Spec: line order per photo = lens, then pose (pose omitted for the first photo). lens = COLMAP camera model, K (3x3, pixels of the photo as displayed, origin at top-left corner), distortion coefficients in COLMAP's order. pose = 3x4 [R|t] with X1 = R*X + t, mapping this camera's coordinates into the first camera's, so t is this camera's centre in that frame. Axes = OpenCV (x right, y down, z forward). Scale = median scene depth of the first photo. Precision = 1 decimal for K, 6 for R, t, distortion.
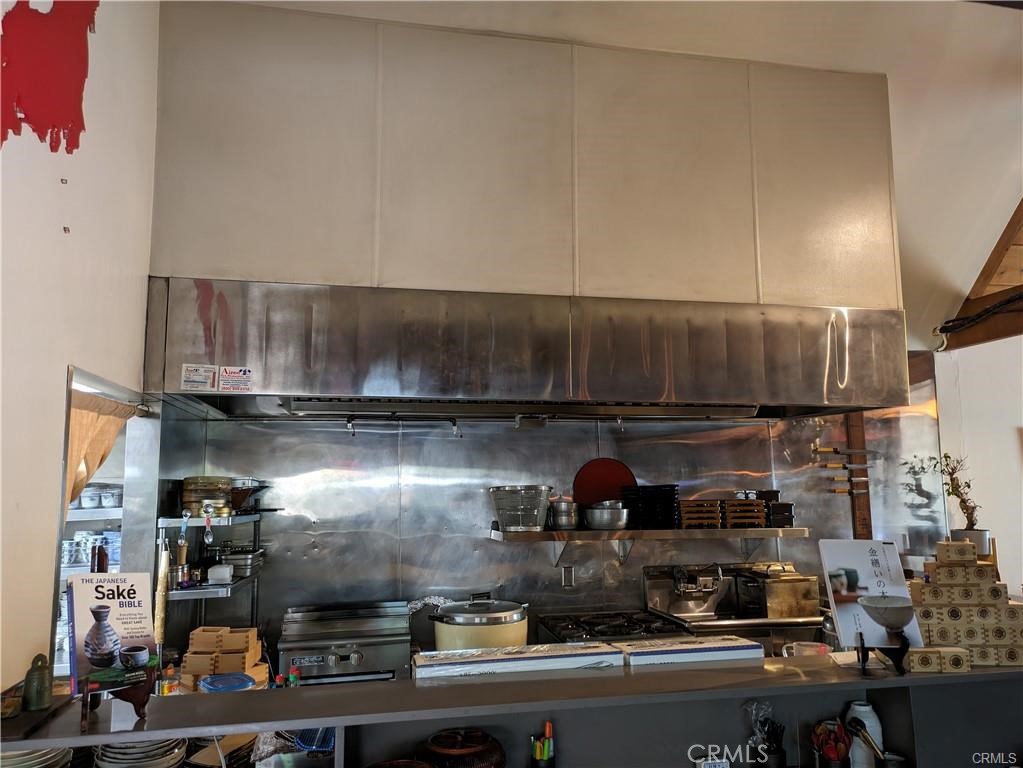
lens RADIAL K [[750.9, 0, 510.5], [0, 750.9, 402.0], [0, 0, 1]] dist [0.002821, -0.010110]
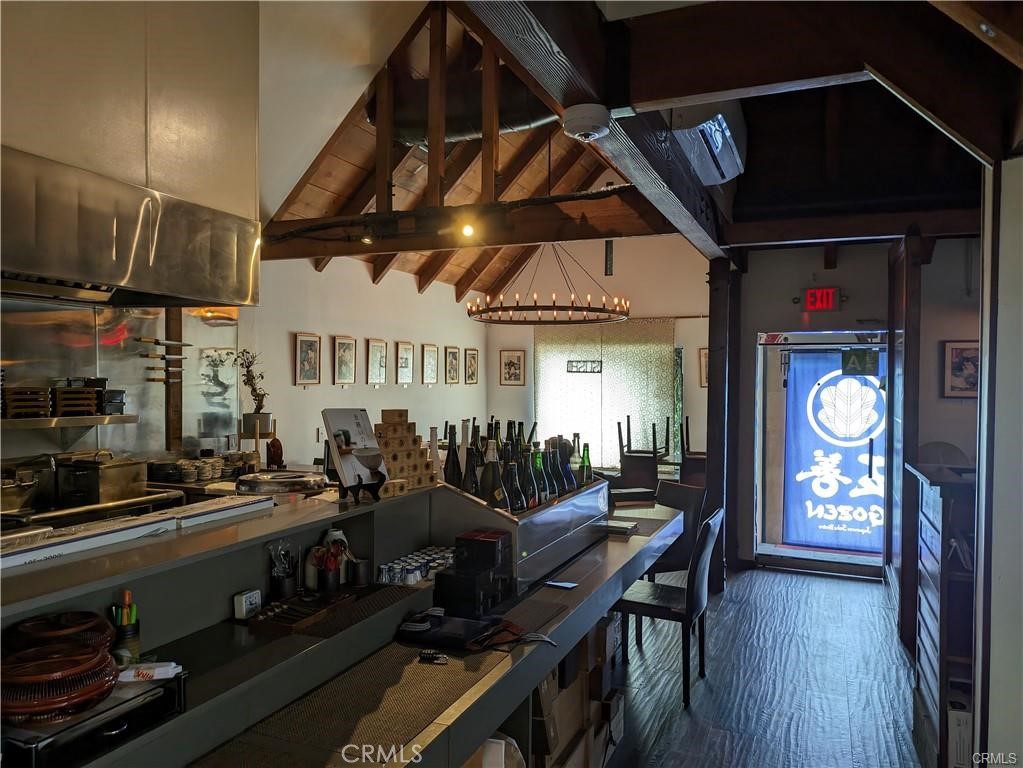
lens RADIAL K [[750.9, 0, 510.5], [0, 750.9, 402.0], [0, 0, 1]] dist [0.002821, -0.010110]
pose [[0.532392, -0.011015, 0.846426, -0.205102], [-0.104613, 0.991394, 0.078701, 0.015248], [-0.840009, -0.130447, 0.526658, 0.024674]]
